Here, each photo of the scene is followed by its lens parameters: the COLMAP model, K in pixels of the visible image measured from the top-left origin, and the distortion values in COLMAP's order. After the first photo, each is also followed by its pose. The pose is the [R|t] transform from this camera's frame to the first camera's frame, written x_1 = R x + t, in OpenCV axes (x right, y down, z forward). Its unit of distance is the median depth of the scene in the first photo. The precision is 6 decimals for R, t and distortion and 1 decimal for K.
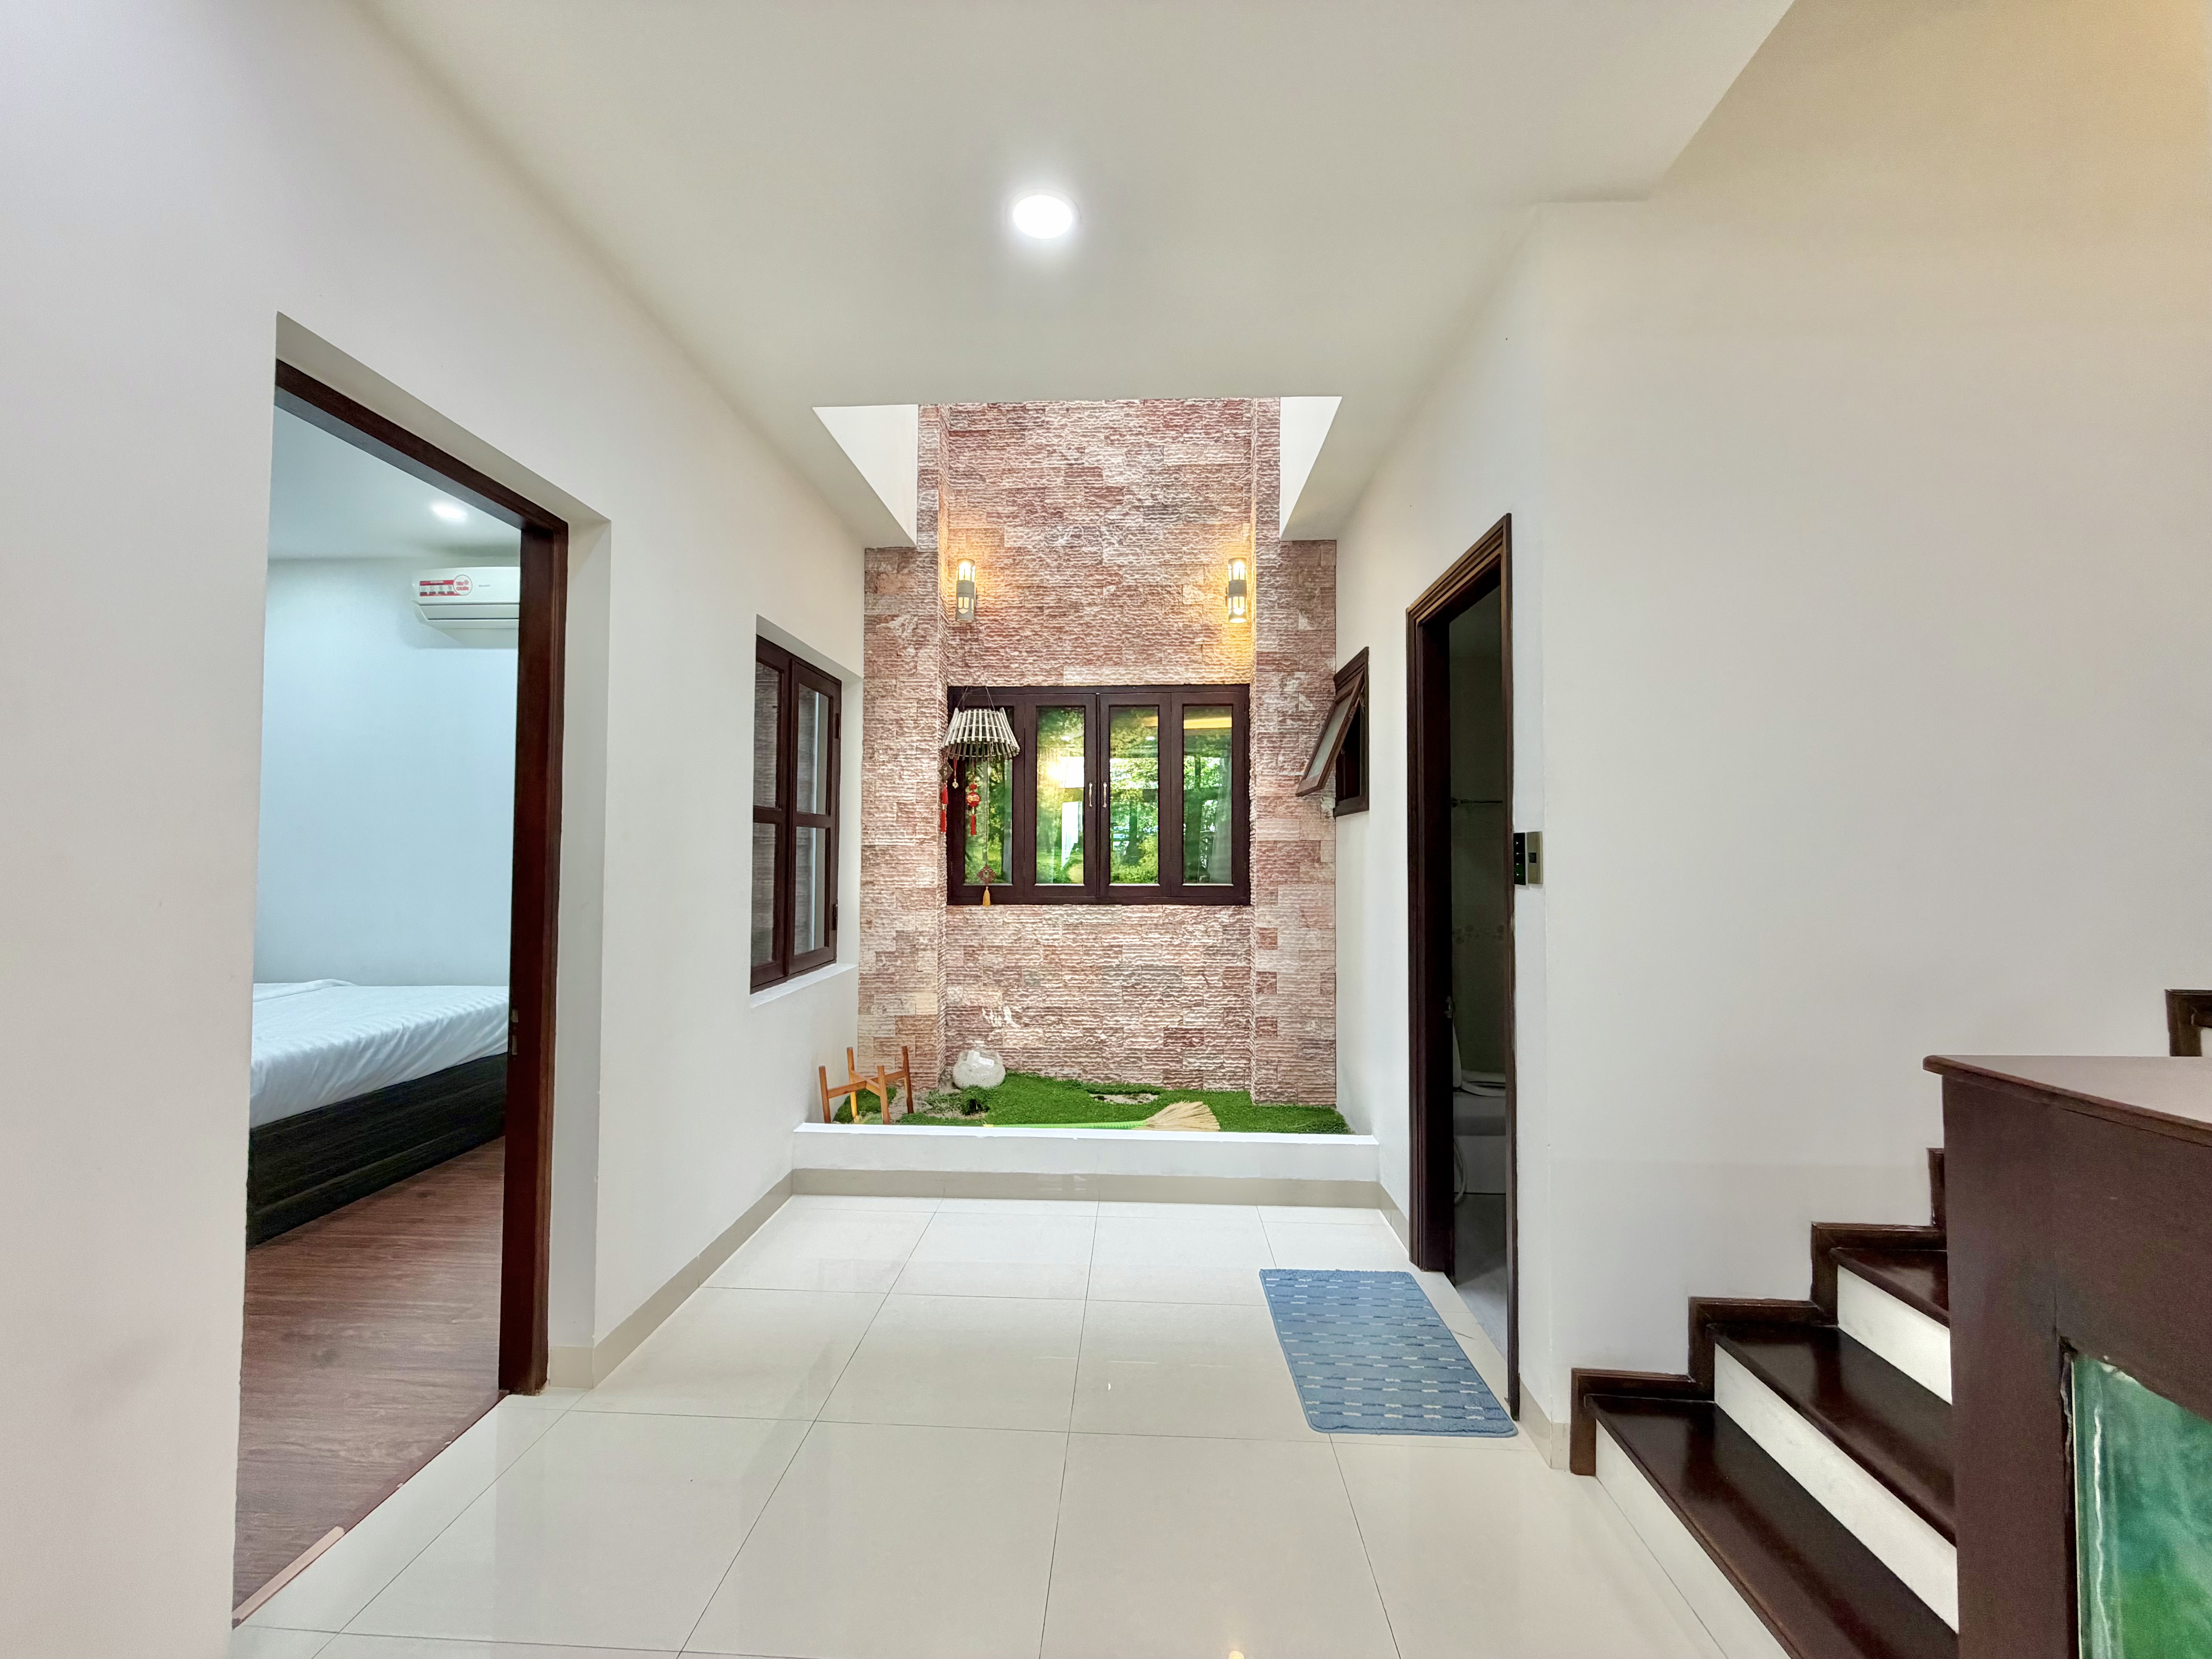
lens RADIAL K [[880.3, 0, 1098.8], [0, 880.3, 828.9], [0, 0, 1]] dist [-0.001467, 0.000698]
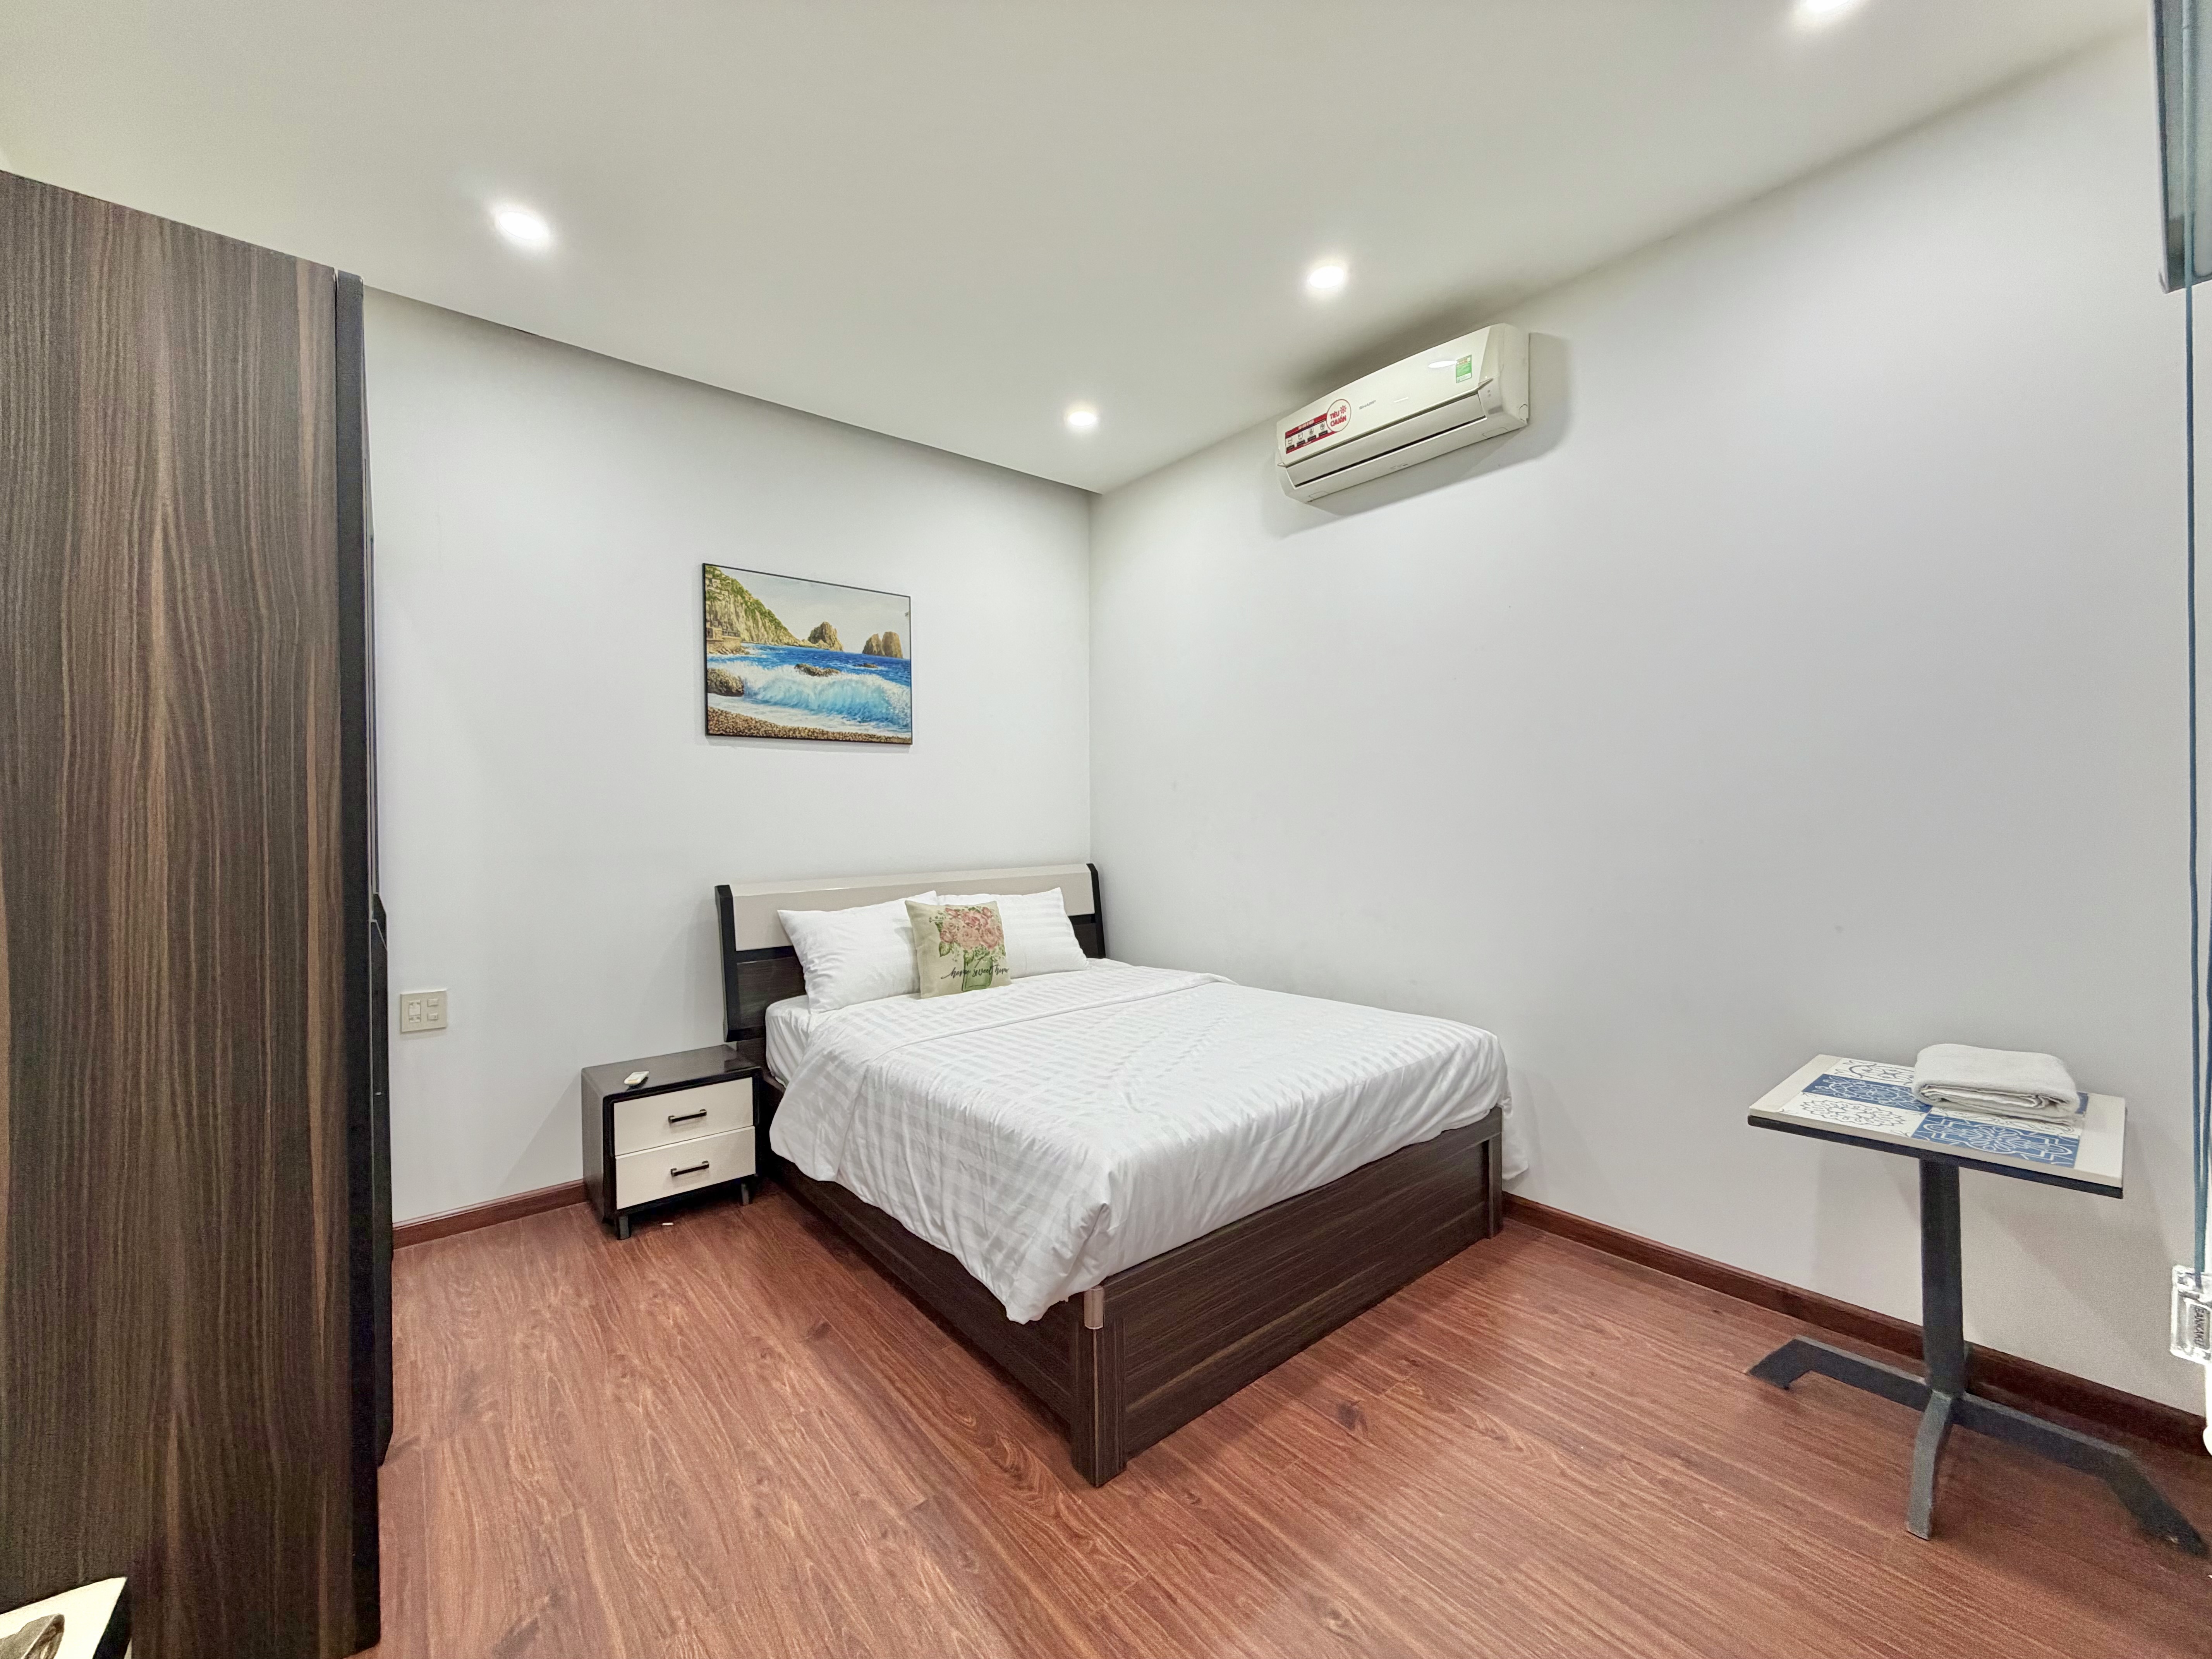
lens RADIAL K [[880.3, 0, 1105.0], [0, 880.3, 817.7], [0, 0, 1]] dist [-0.001467, 0.000698]
pose [[0.675707, -0.013146, -0.737053, -0.378052], [0.034240, 0.999322, 0.013566, 0.016932], [0.736375, -0.034403, 0.675698, 0.432707]]
